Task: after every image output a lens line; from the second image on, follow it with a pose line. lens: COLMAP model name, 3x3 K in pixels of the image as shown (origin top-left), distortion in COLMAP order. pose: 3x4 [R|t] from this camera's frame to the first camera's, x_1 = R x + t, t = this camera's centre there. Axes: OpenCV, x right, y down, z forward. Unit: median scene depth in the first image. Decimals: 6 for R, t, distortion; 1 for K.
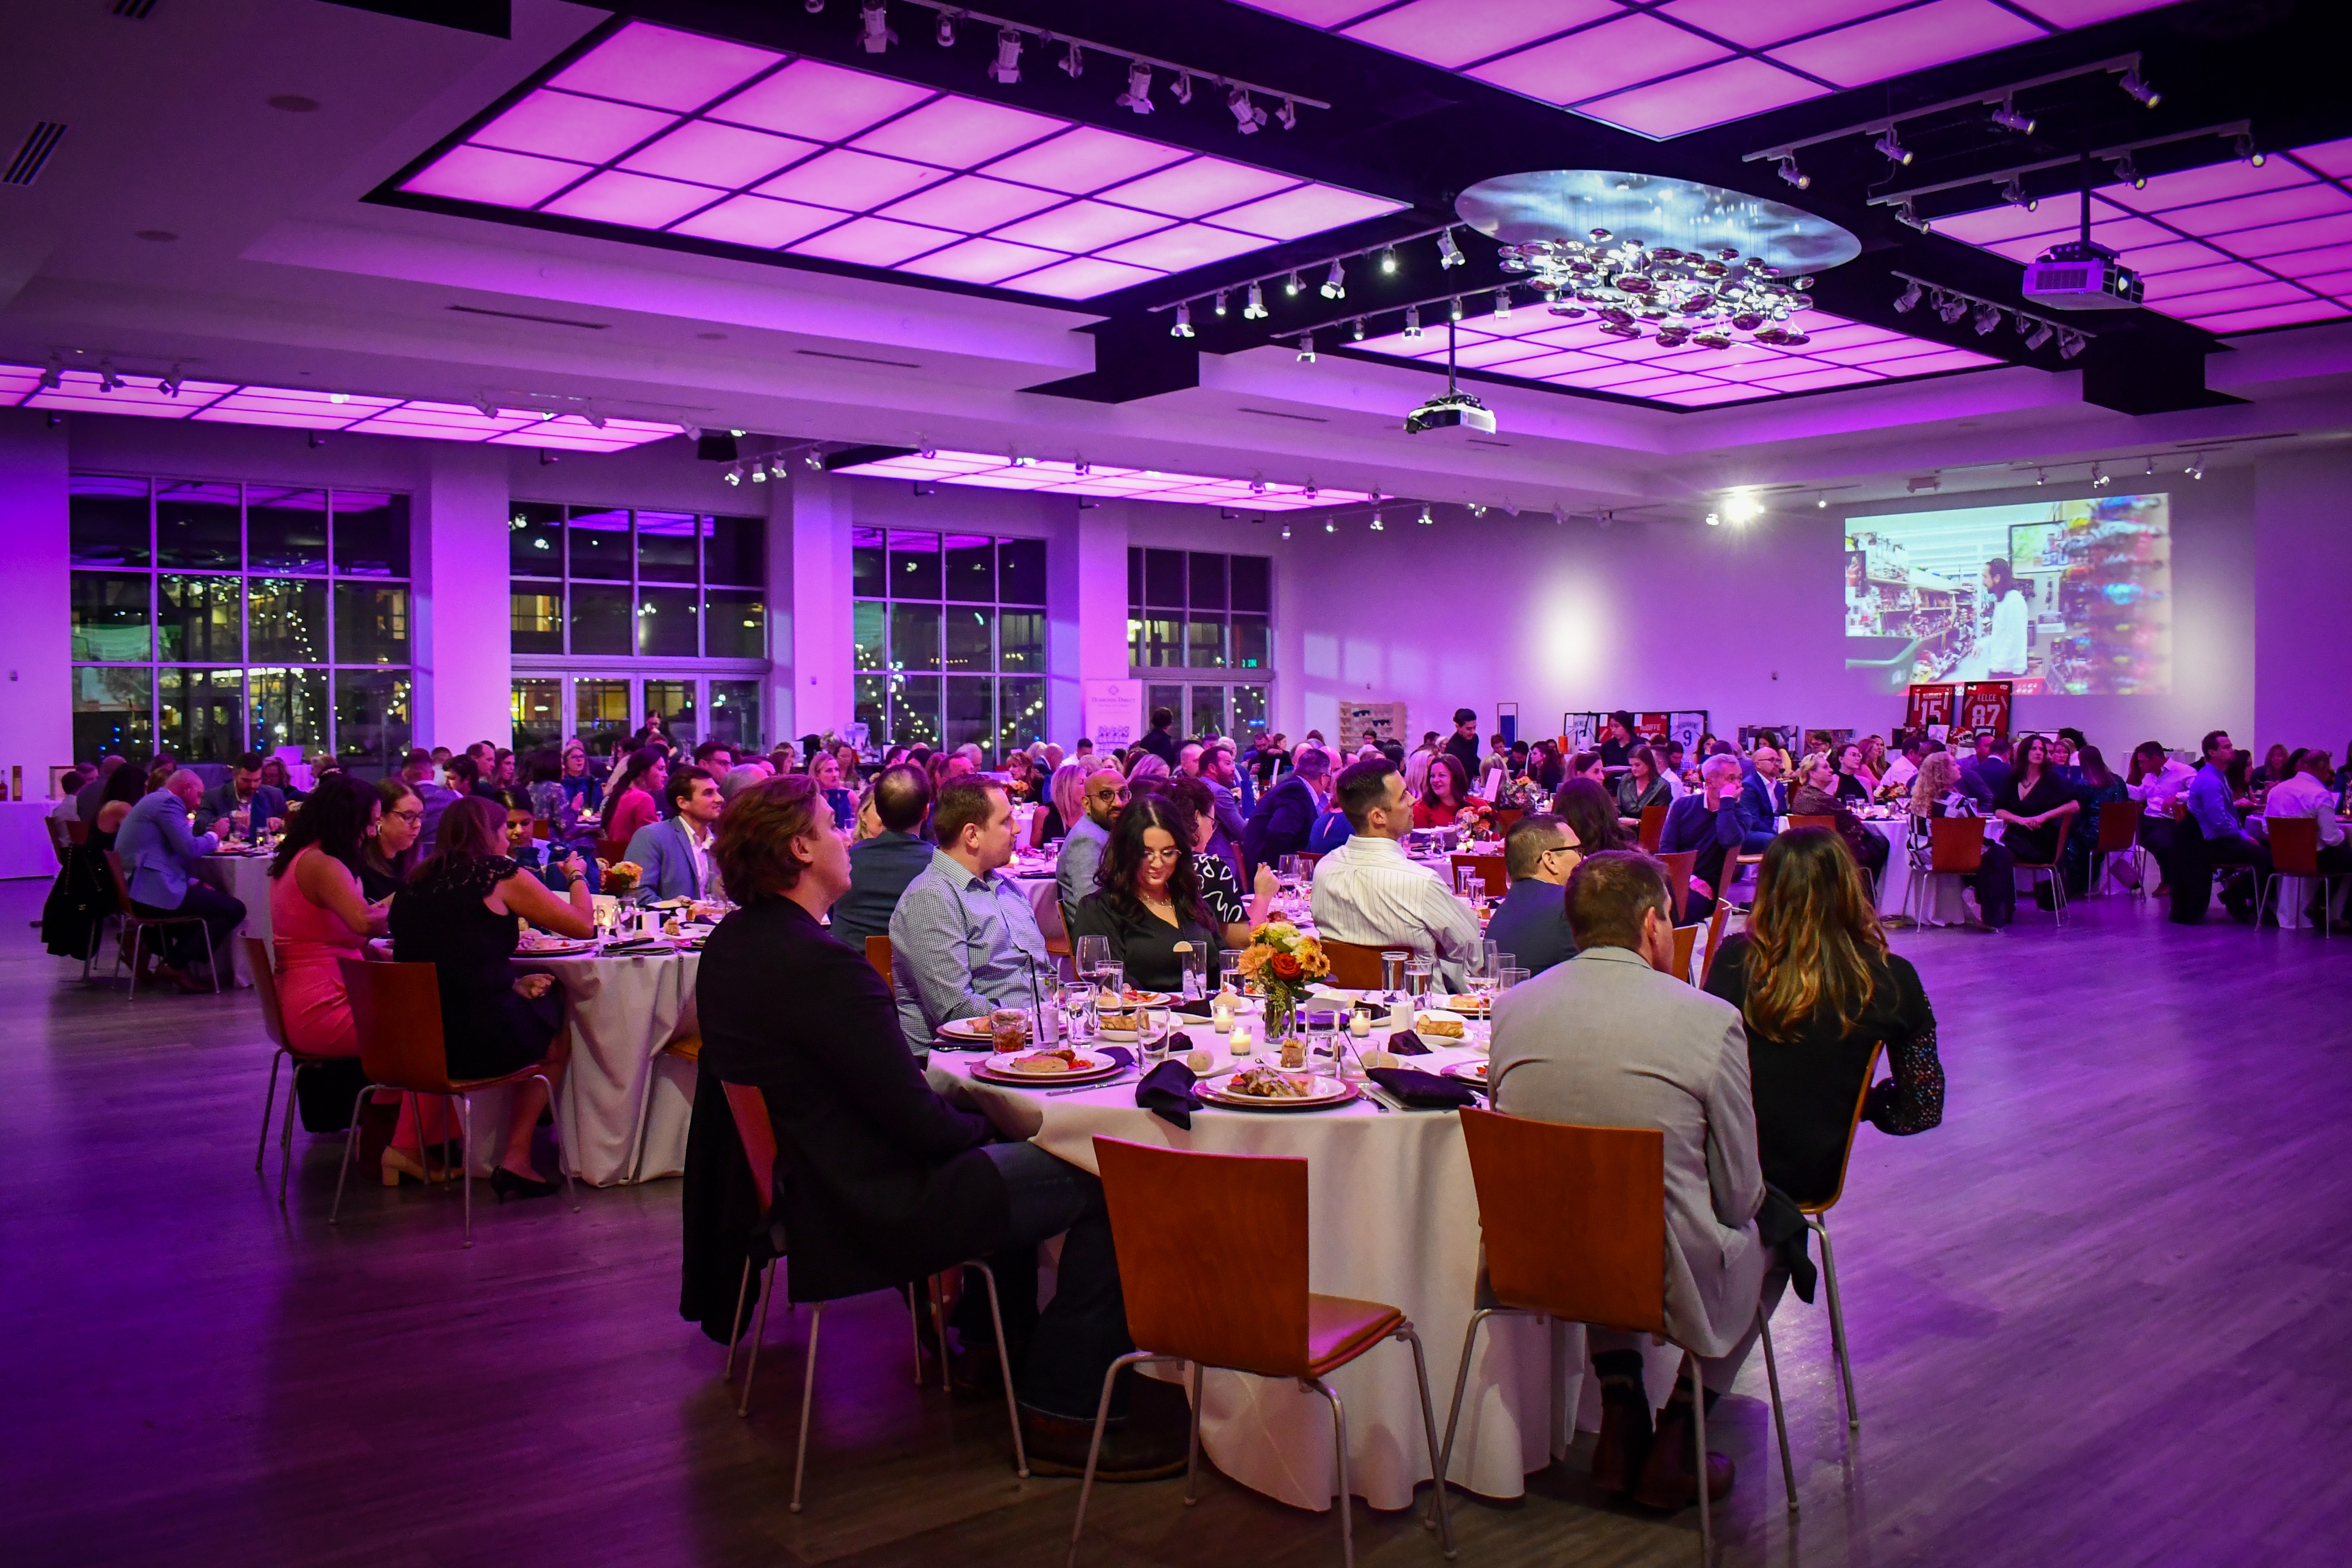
lens RADIAL K [[1836.0, 0, 1176.0], [0, 1836.0, 784.0], [0, 0, 1]] dist [-0.003934, -0.001900]
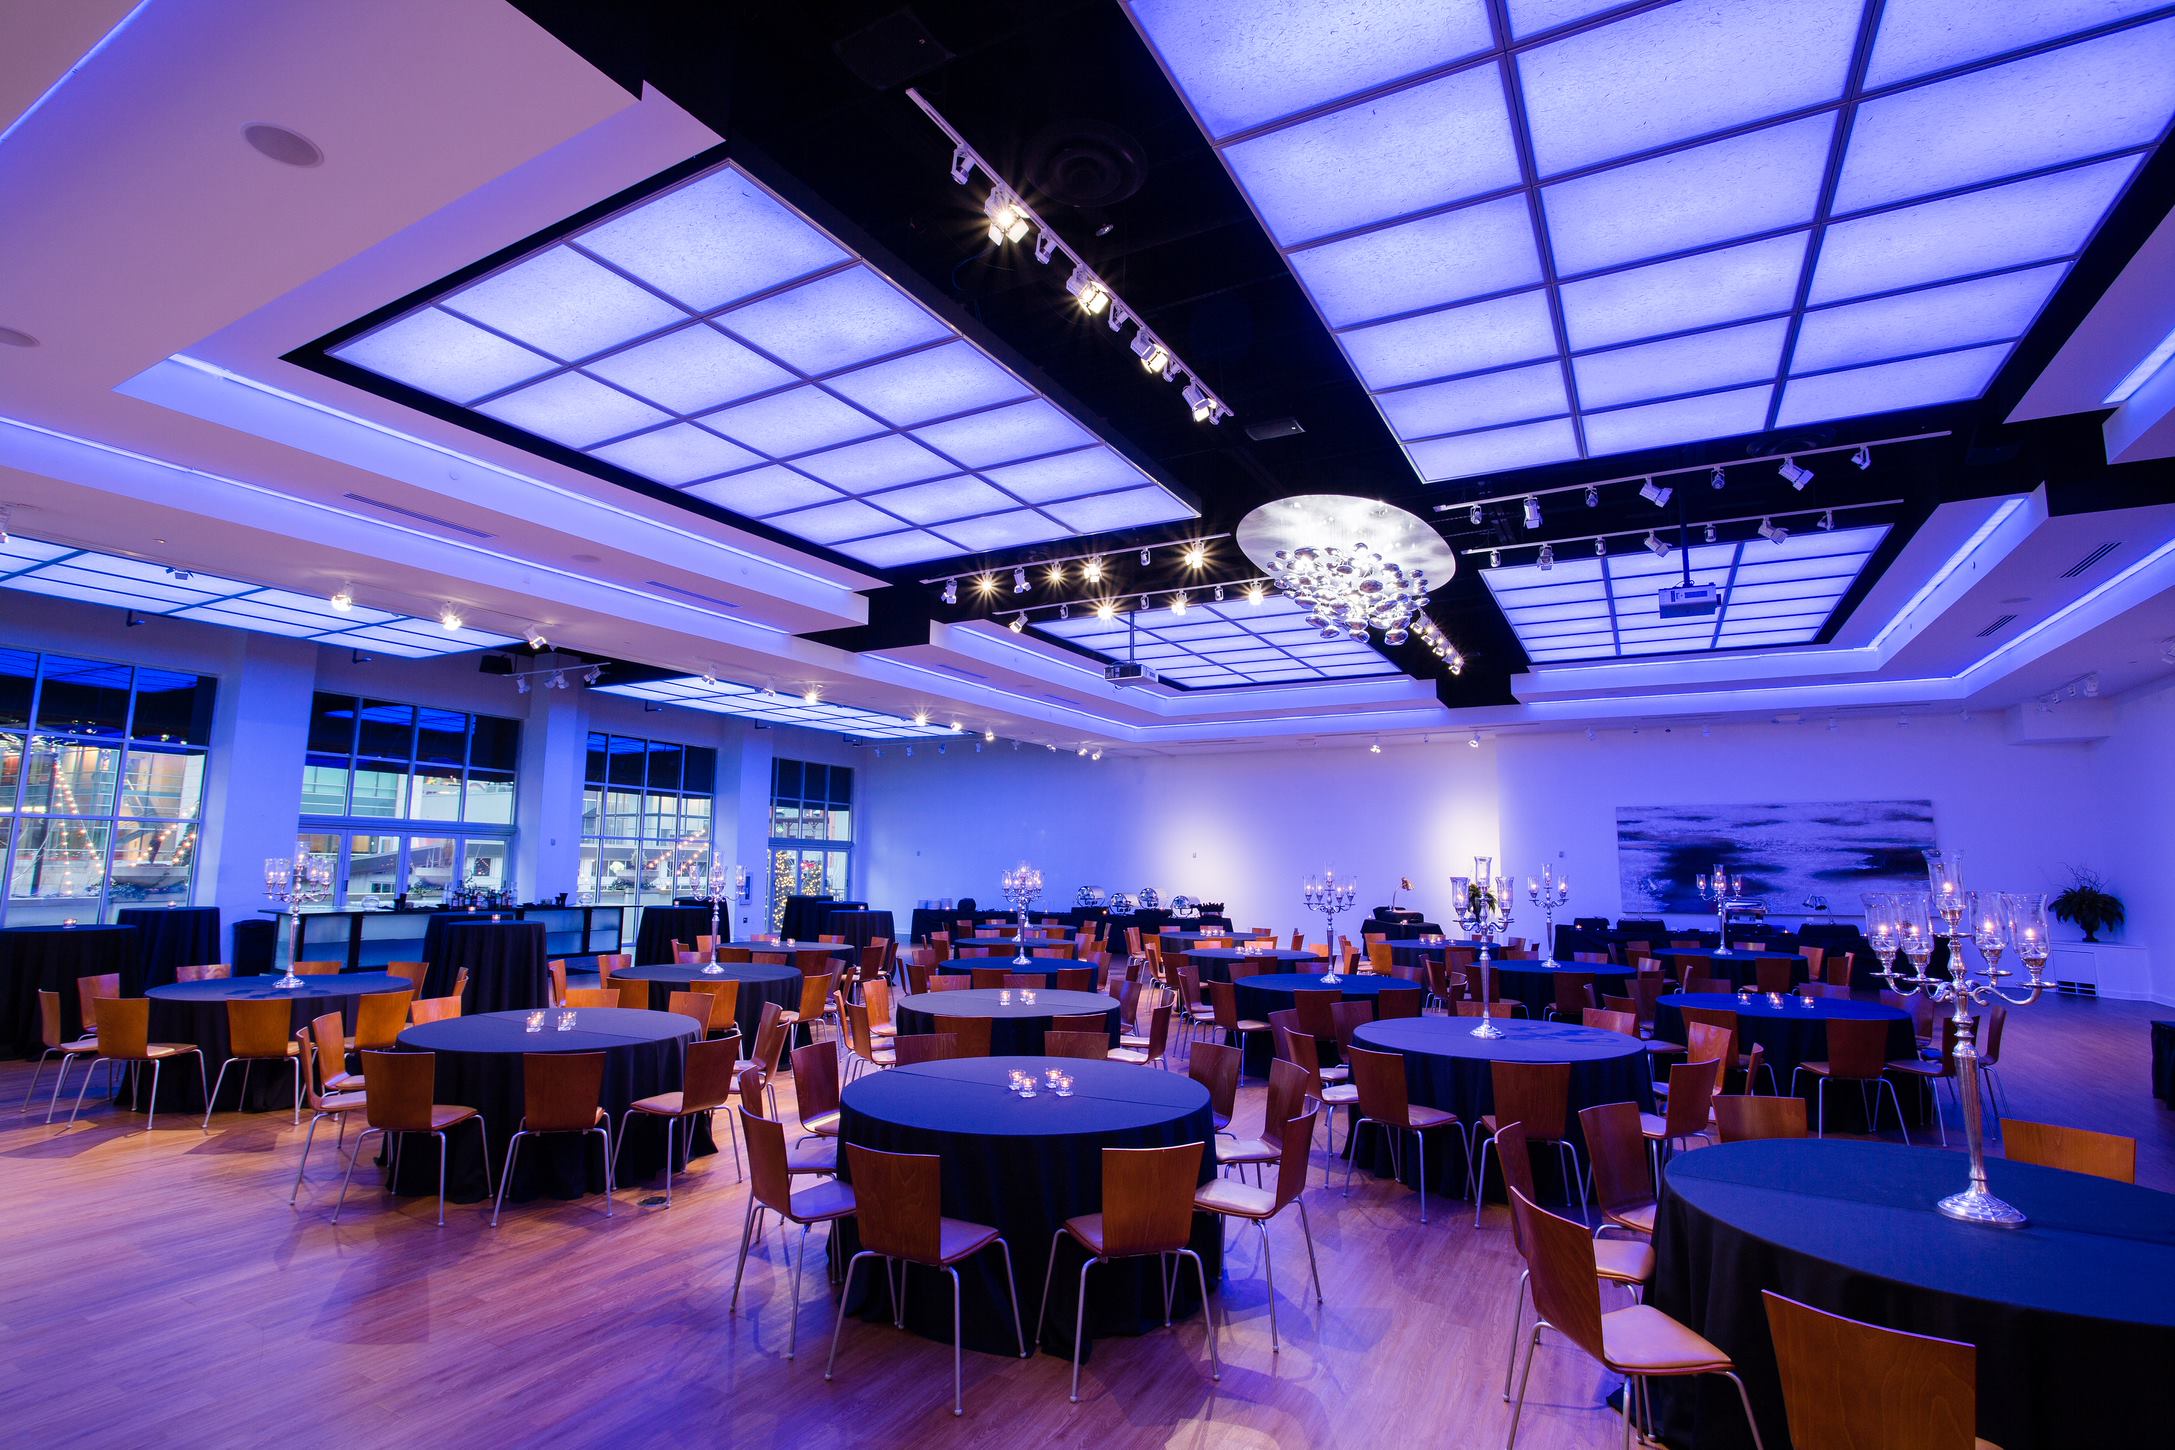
lens RADIAL K [[1021.7, 0, 1057.2], [0, 1021.7, 720.5], [0, 0, 1]] dist [-0.000968, -0.015409]
pose [[0.939886, 0.063021, 0.335624, -0.193946], [-0.004147, 0.984858, -0.173316, -0.034650], [-0.341464, 0.161505, 0.925915, 0.339251]]
